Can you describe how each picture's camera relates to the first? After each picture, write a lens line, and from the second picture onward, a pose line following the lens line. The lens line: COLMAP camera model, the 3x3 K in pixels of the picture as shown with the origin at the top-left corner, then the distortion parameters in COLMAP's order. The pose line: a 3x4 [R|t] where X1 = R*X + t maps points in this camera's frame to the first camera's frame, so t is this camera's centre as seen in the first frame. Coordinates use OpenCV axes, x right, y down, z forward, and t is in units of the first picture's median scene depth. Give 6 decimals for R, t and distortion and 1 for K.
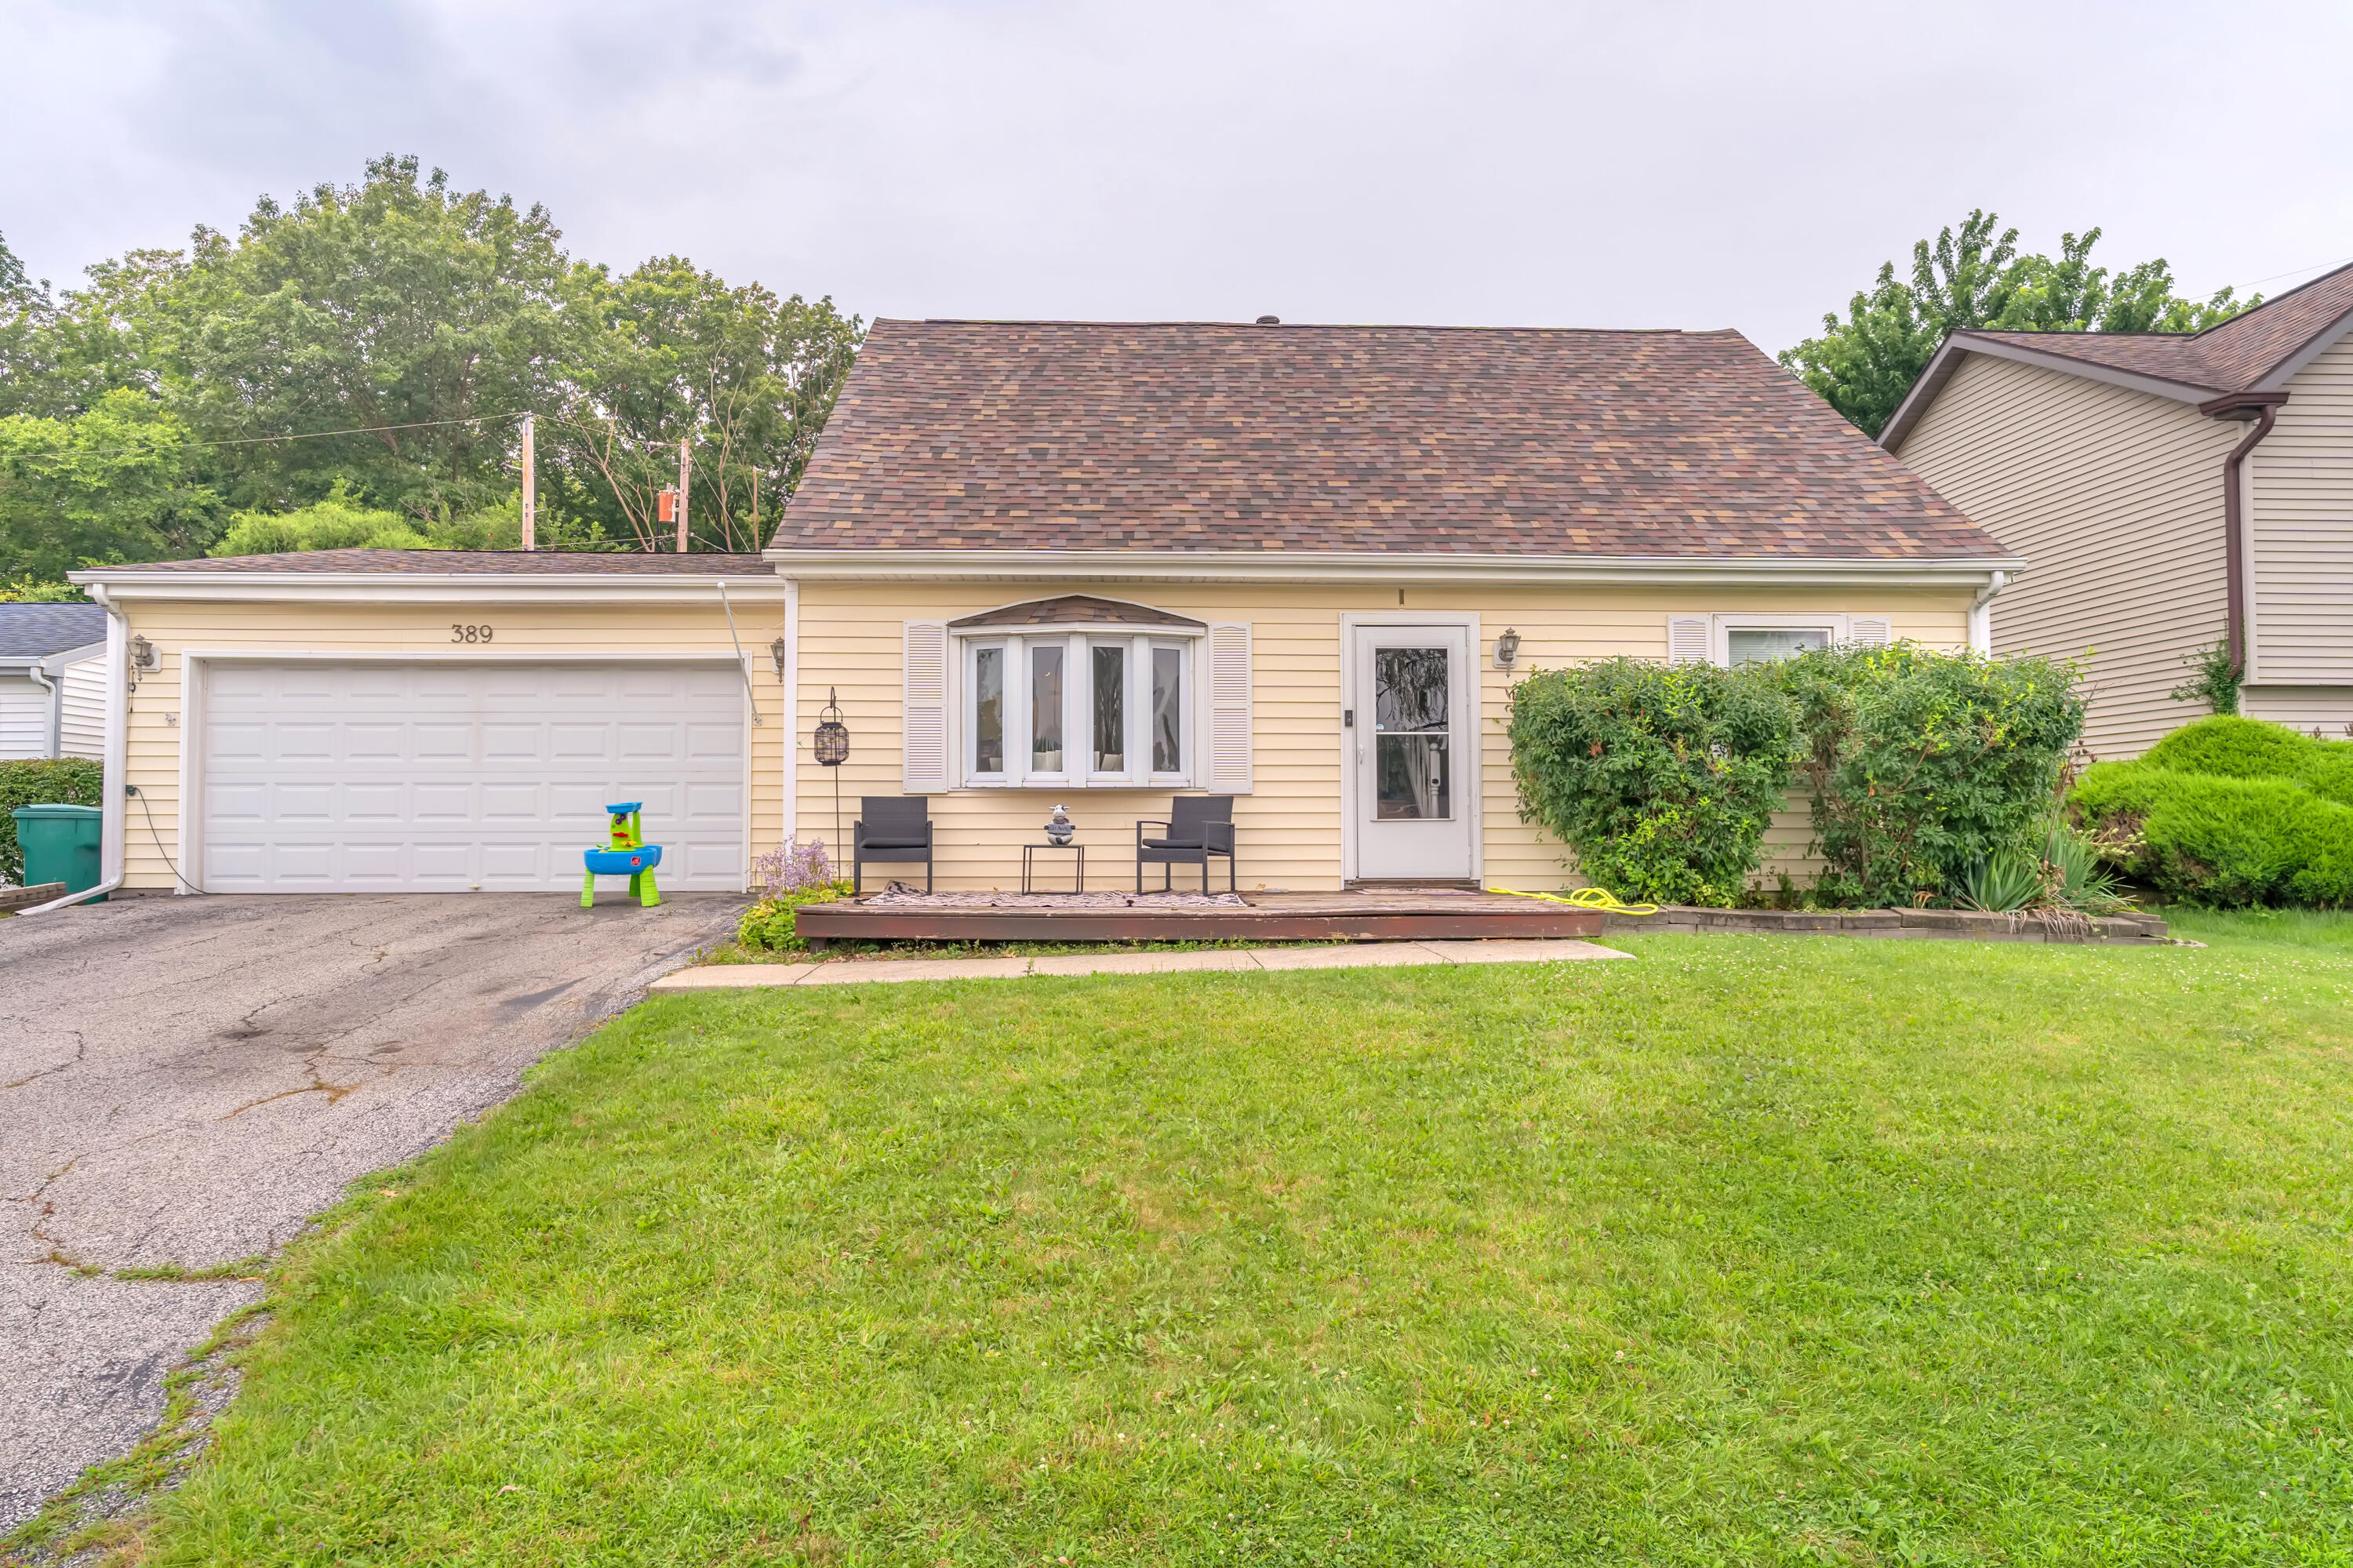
lens RADIAL K [[1358.9, 0, 1180.2], [0, 1358.9, 769.7], [0, 0, 1]] dist [0.001064, -0.001693]
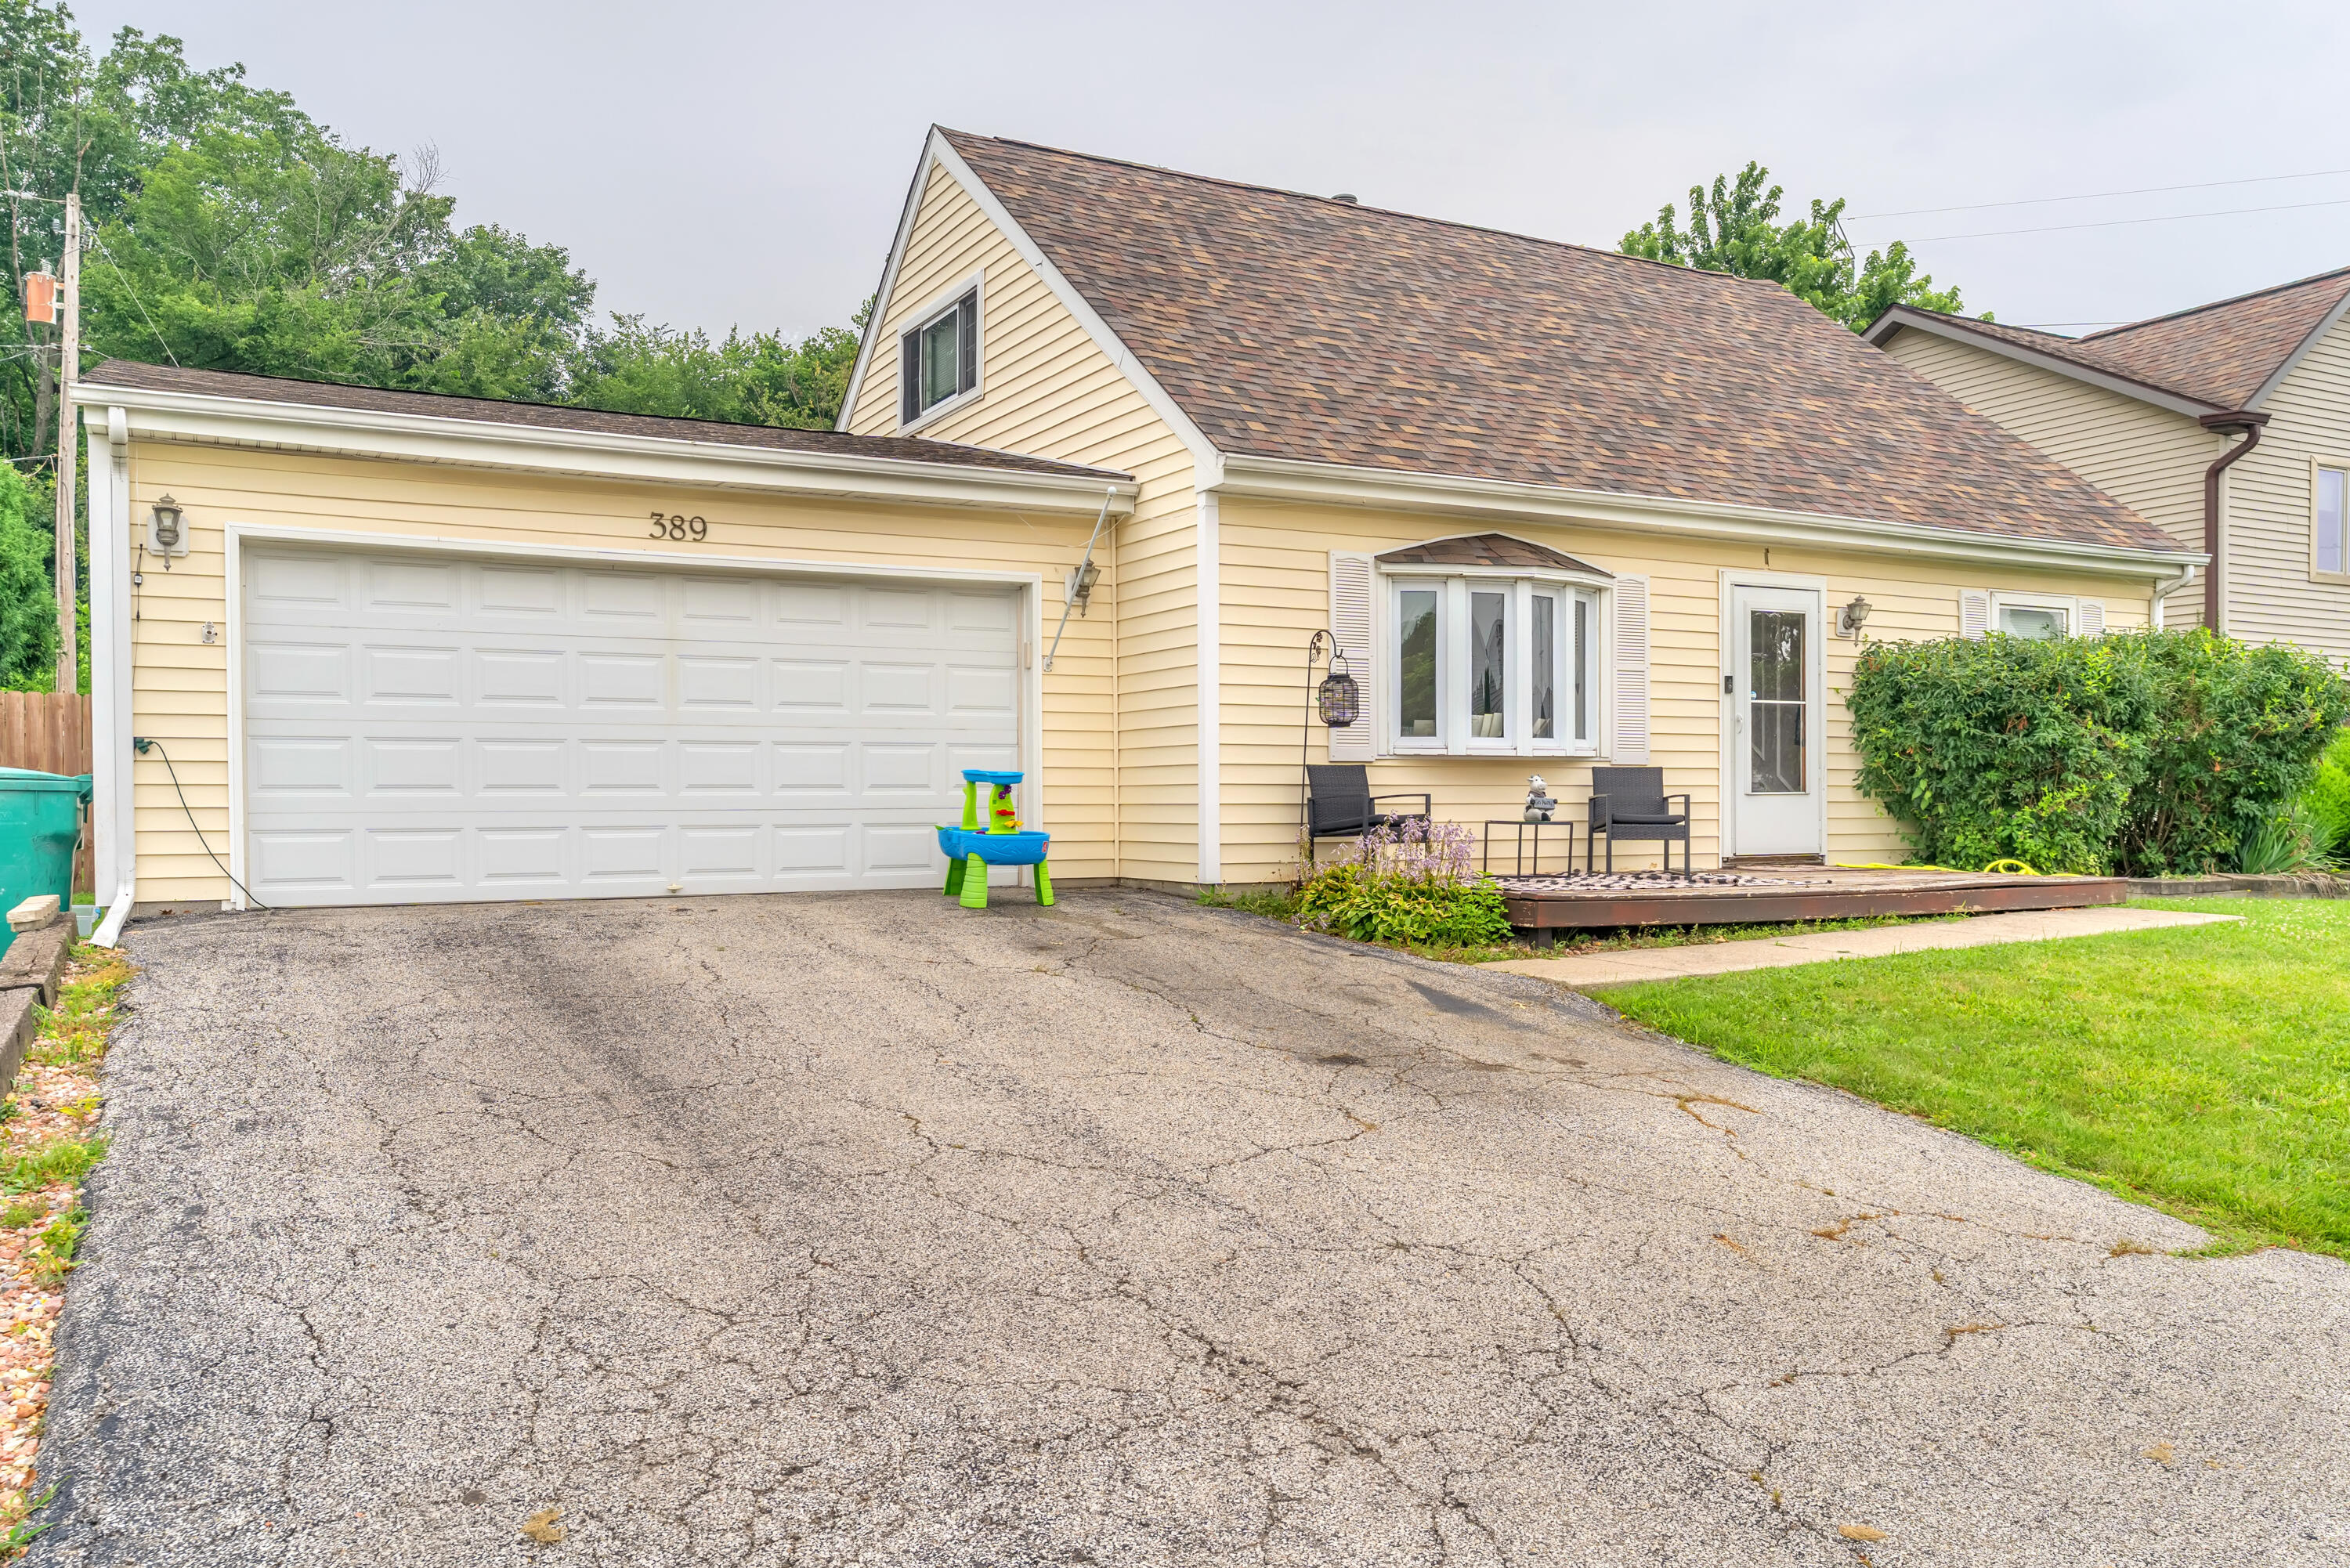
lens RADIAL K [[1775.9, 0, 1172.6], [0, 1775.9, 799.4], [0, 0, 1]] dist [0.006656, -0.003757]
pose [[0.900012, -0.001100, 0.435864, -0.746608], [-0.015145, 0.999314, 0.033795, 0.005571], [-0.435602, -0.037017, 0.899378, 0.067104]]
